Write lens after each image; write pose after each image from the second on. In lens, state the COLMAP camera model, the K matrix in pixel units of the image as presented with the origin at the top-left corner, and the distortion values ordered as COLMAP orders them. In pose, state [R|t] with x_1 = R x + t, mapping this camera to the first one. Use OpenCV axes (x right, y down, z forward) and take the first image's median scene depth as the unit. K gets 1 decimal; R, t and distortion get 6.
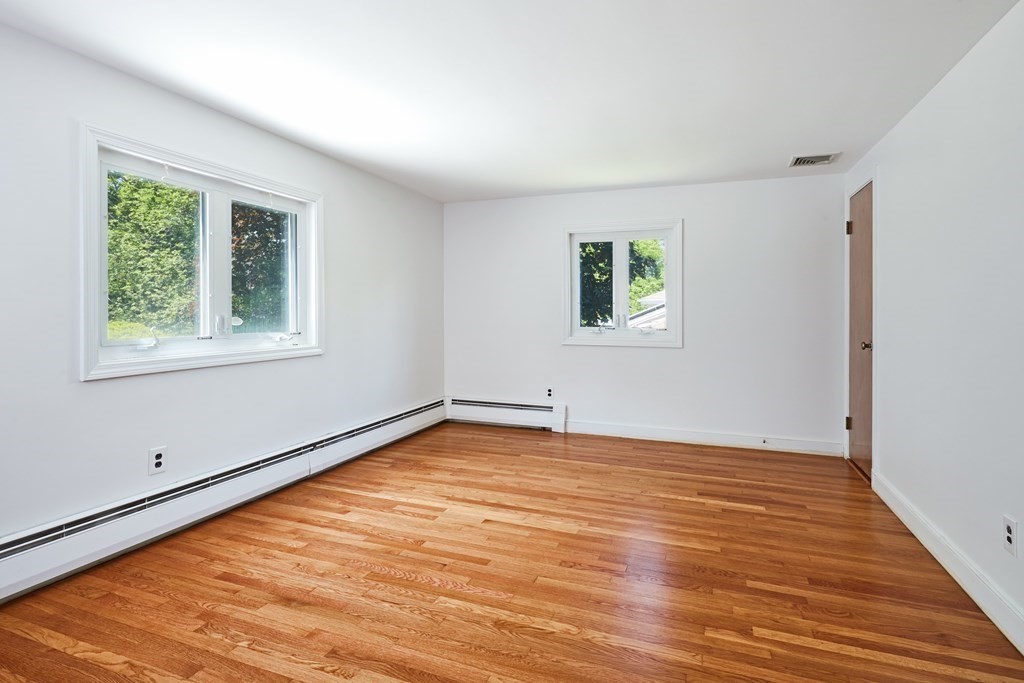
lens RADIAL K [[485.1, 0, 513.7], [0, 485.1, 310.7], [0, 0, 1]] dist [-0.002434, -0.001109]
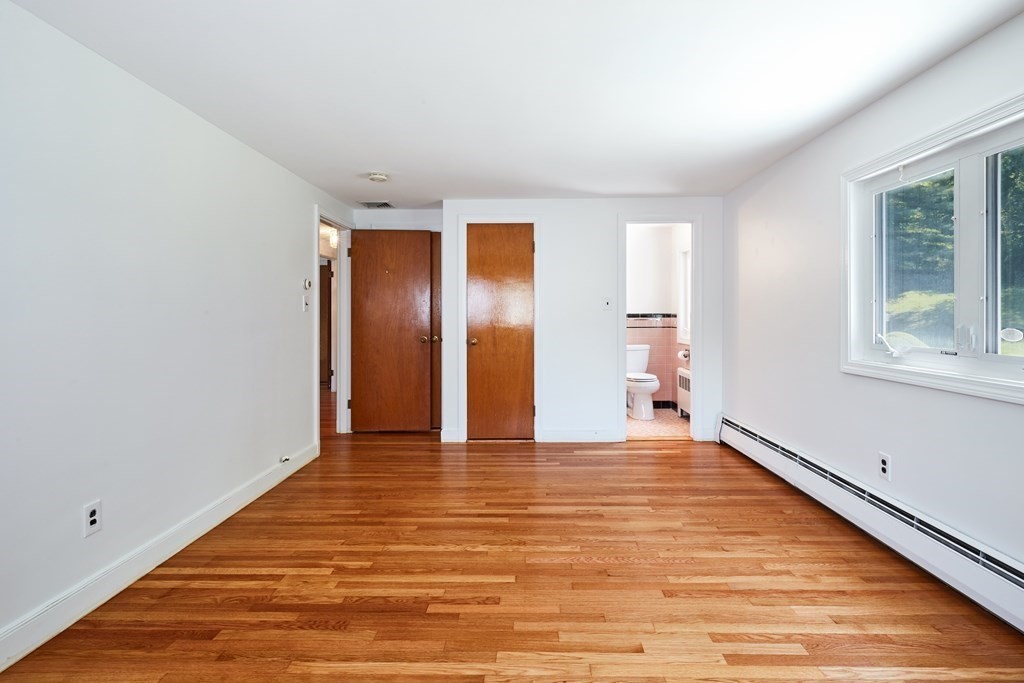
lens RADIAL K [[485.1, 0, 509.8], [0, 485.1, 319.1], [0, 0, 1]] dist [-0.002434, -0.001109]
pose [[-0.940554, 0.000948, -0.339642, 0.413561], [0.000515, 0.999999, 0.001366, -0.001474], [0.339643, 0.001110, -0.940554, 1.994650]]
